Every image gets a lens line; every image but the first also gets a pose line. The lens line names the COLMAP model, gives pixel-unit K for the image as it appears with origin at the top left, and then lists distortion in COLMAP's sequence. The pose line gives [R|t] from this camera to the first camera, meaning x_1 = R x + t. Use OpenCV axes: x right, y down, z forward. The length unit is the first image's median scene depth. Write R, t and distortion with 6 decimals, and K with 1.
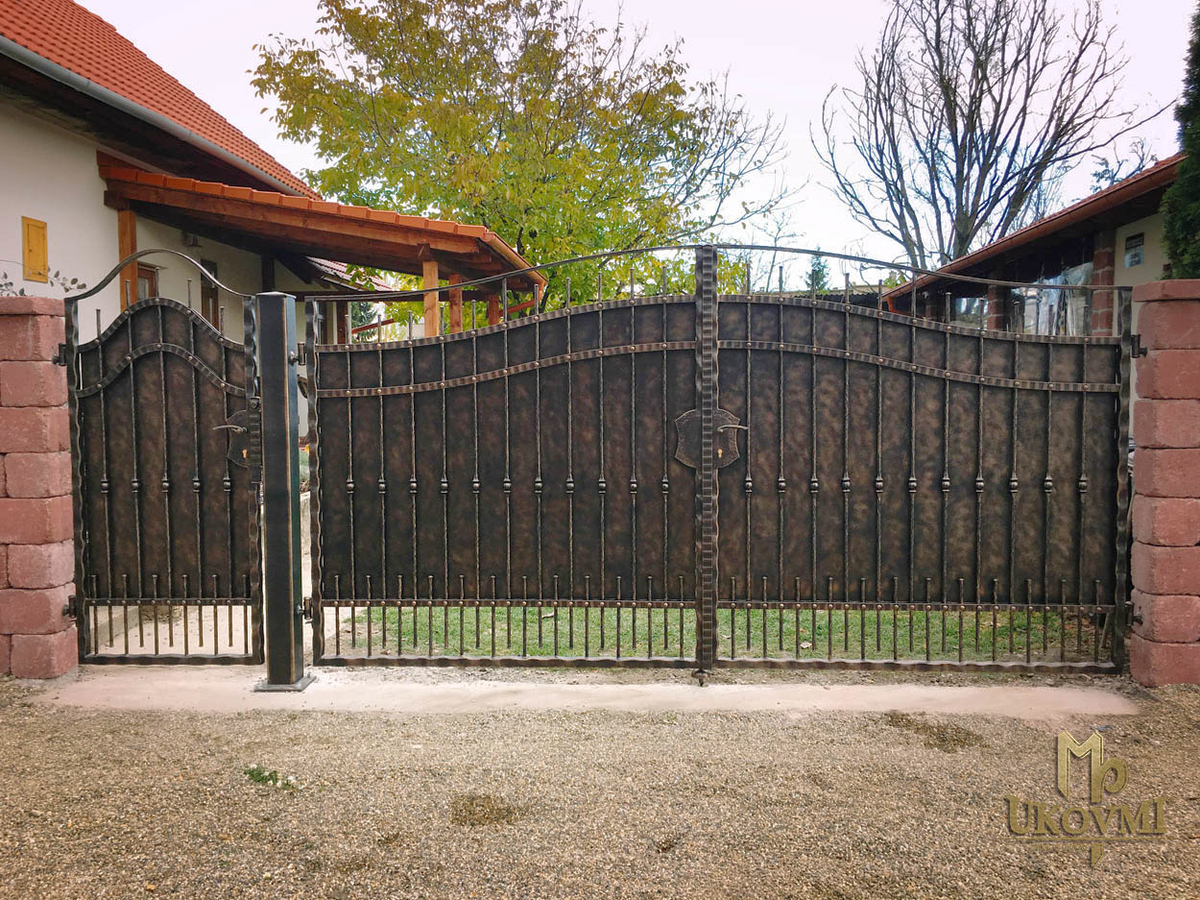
lens RADIAL K [[1008.9, 0, 602.3], [0, 1008.9, 449.3], [0, 0, 1]] dist [0.044673, -0.008810]
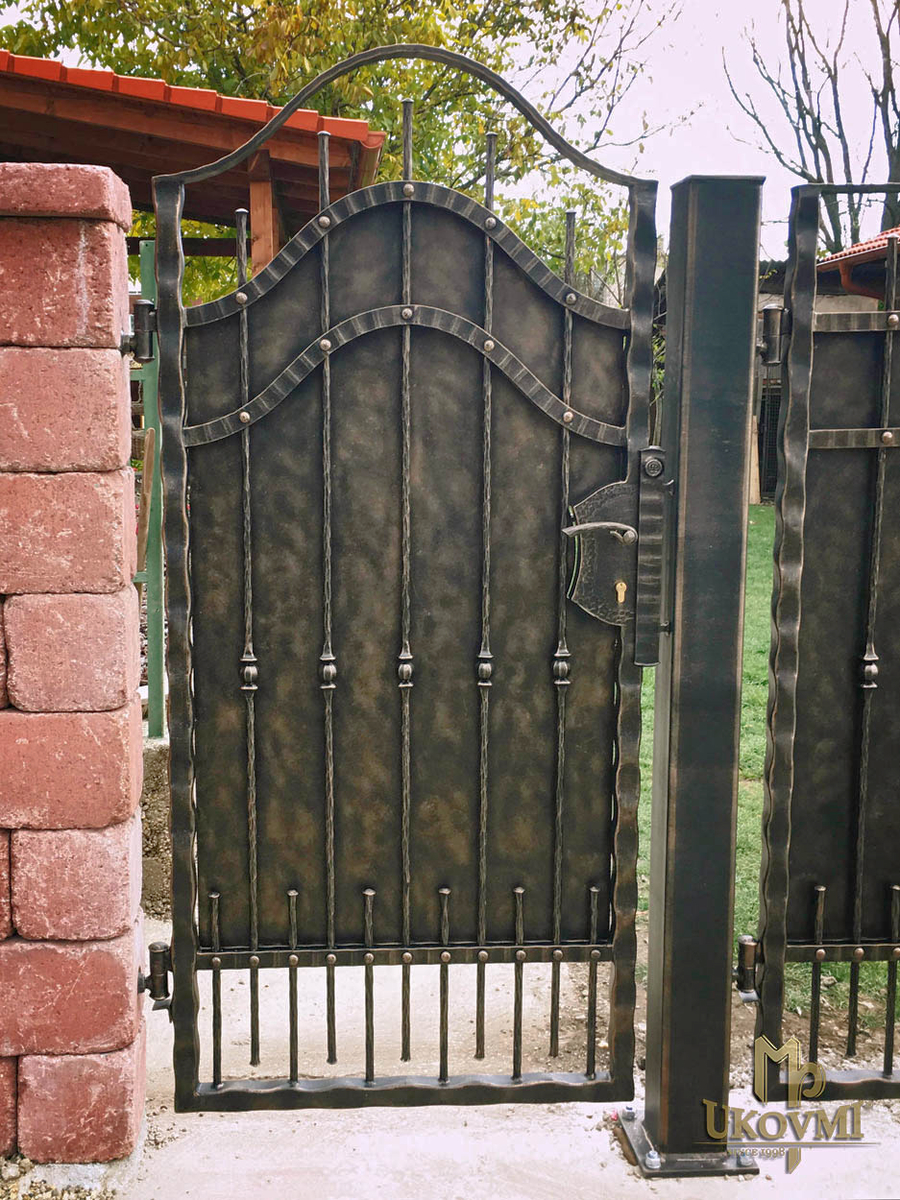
lens RADIAL K [[1388.9, 0, 449.0], [0, 1388.9, 597.9], [0, 0, 1]] dist [0.067197, 0.000000]
pose [[0.993684, -0.007371, 0.111970, -0.473827], [-0.002231, 0.996345, 0.085396, -0.038960], [-0.112190, -0.085106, 0.990036, 0.466778]]
